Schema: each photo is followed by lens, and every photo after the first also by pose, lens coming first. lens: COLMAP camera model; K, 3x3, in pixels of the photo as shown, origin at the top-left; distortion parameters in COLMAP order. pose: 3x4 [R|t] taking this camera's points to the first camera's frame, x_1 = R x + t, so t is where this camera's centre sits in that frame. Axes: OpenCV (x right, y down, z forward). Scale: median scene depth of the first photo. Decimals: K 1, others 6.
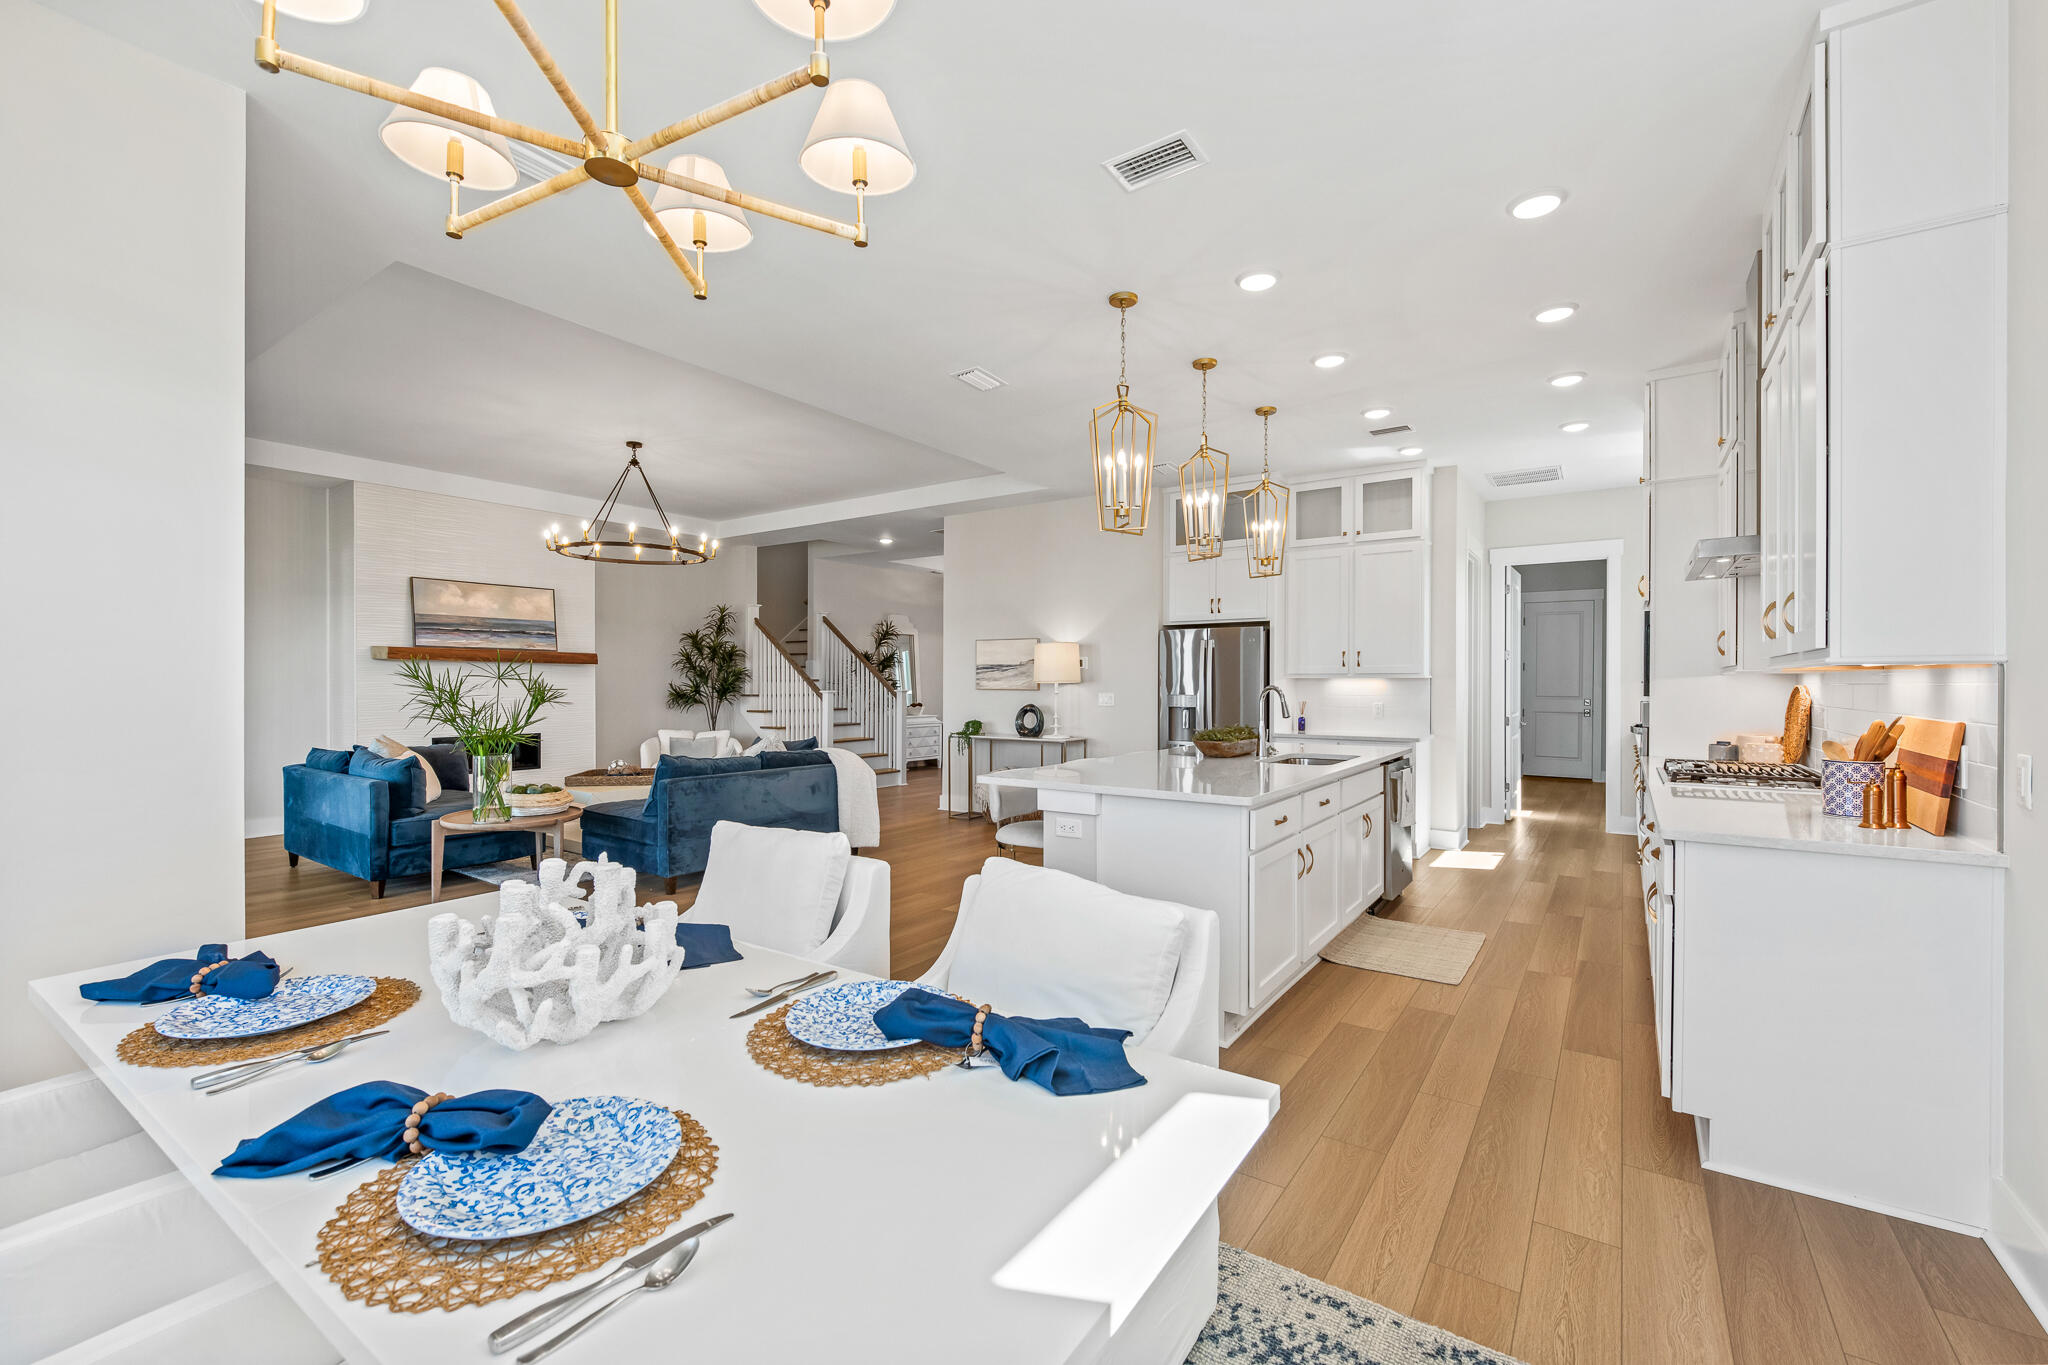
lens RADIAL K [[854.0, 0, 1015.2], [0, 854.0, 686.4], [0, 0, 1]] dist [0.001006, -0.000376]
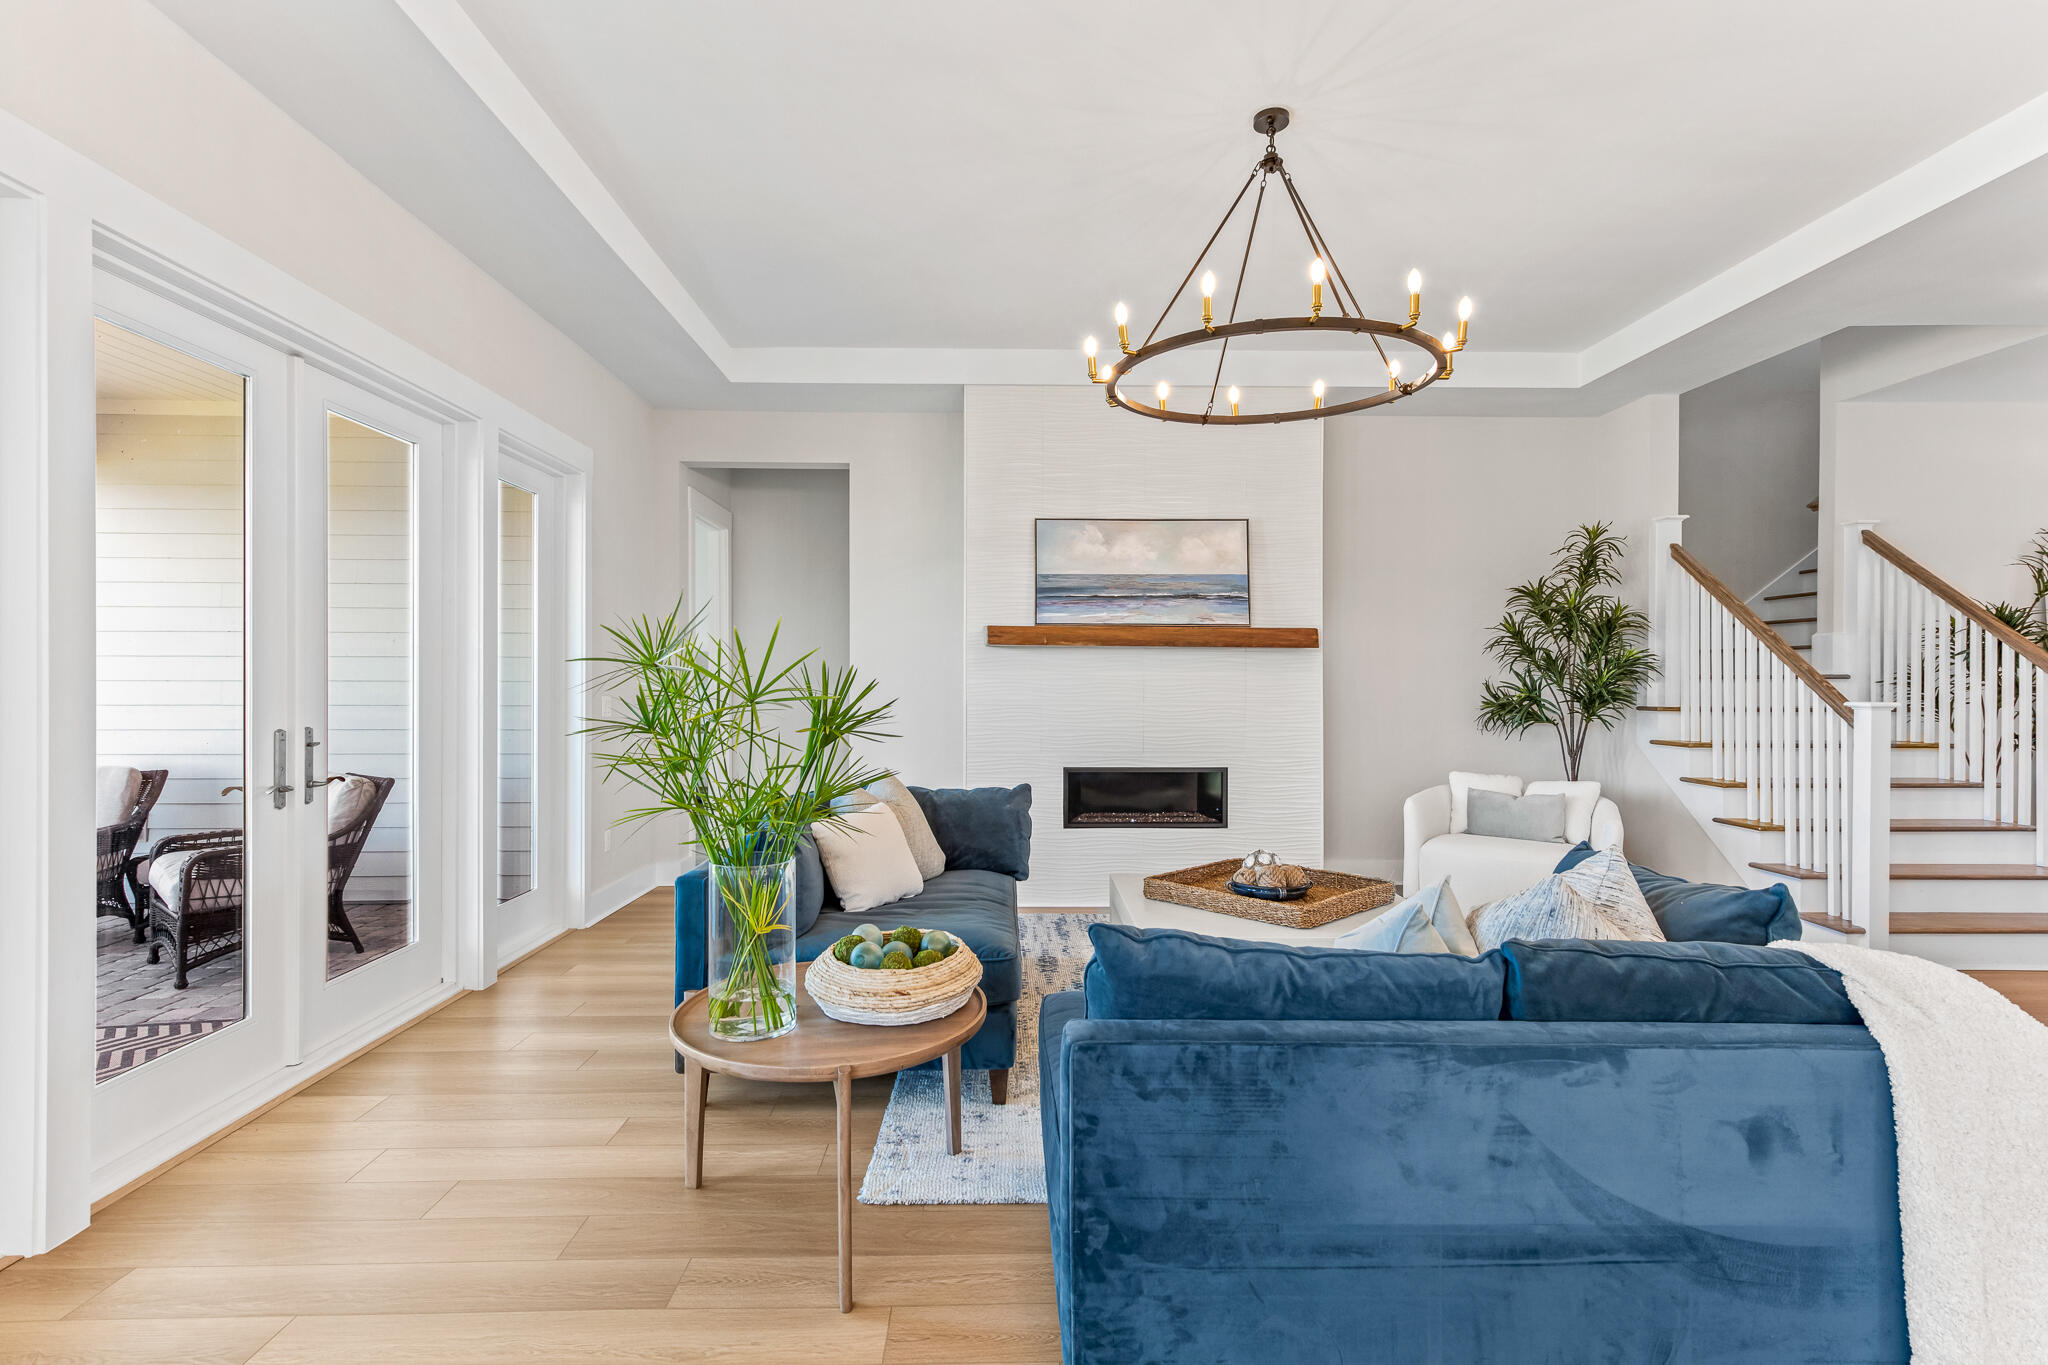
lens RADIAL K [[982.1, 0, 1013.8], [0, 982.1, 682.9], [0, 0, 1]] dist [0.013782, -0.000785]
pose [[0.590209, 0.000861, -0.807250, -0.123913], [-0.004546, 0.999987, -0.002257, -0.001403], [0.807238, 0.005002, 0.590205, 0.606296]]
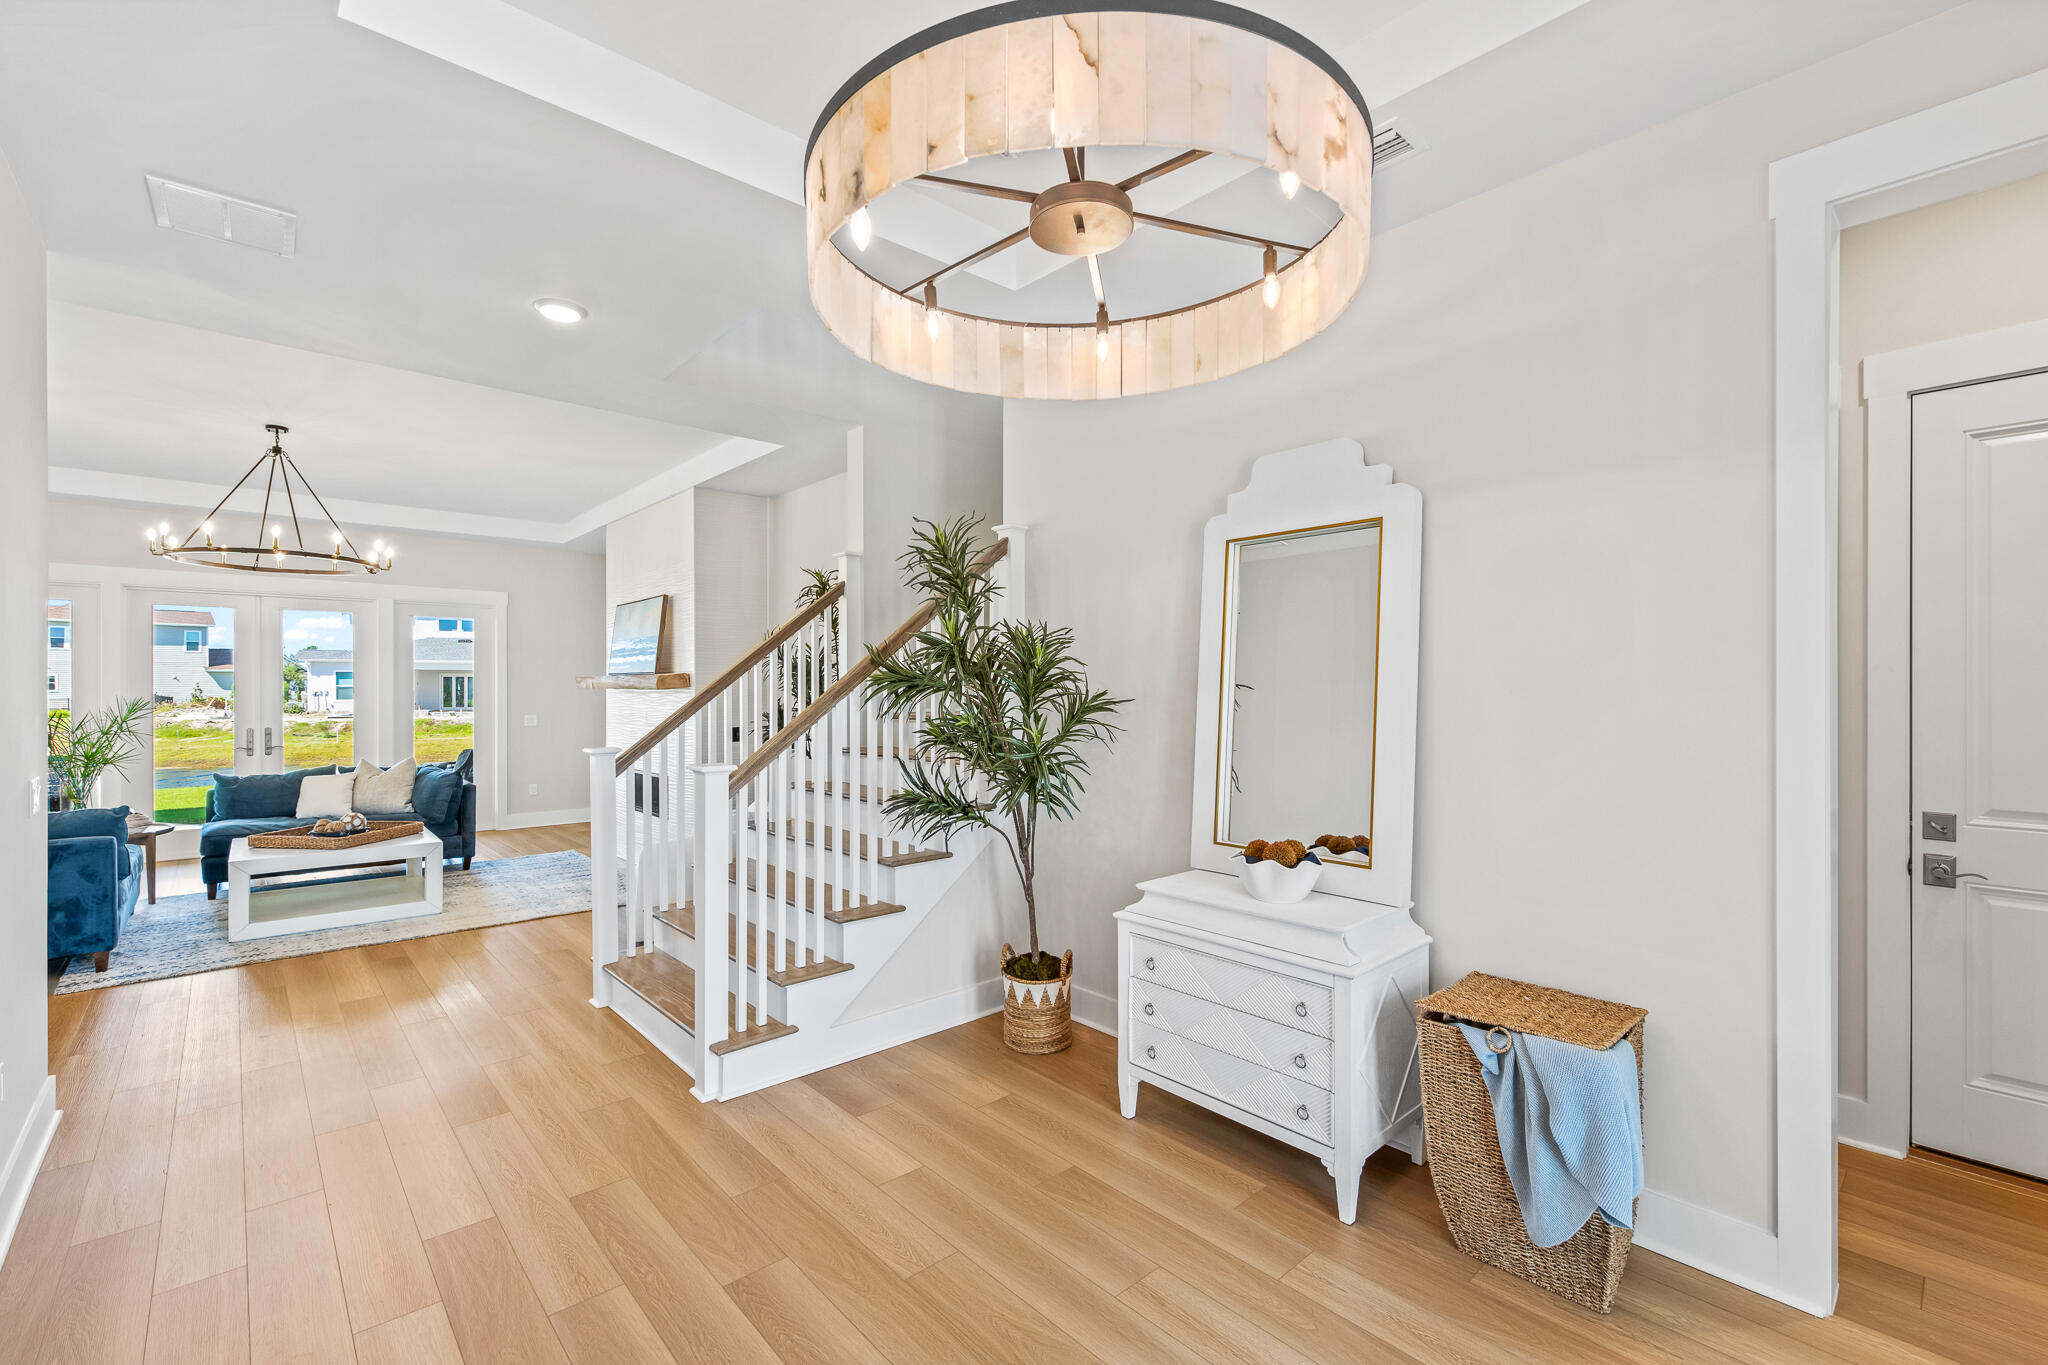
lens RADIAL K [[873.7, 0, 1015.9], [0, 873.7, 693.4], [0, 0, 1]] dist [-0.000859, -0.000897]
pose [[-0.225055, 0.007613, -0.974316, 0.209373], [-0.001316, 0.999966, 0.008117, -0.037090], [0.974345, 0.003109, -0.225037, 1.872758]]
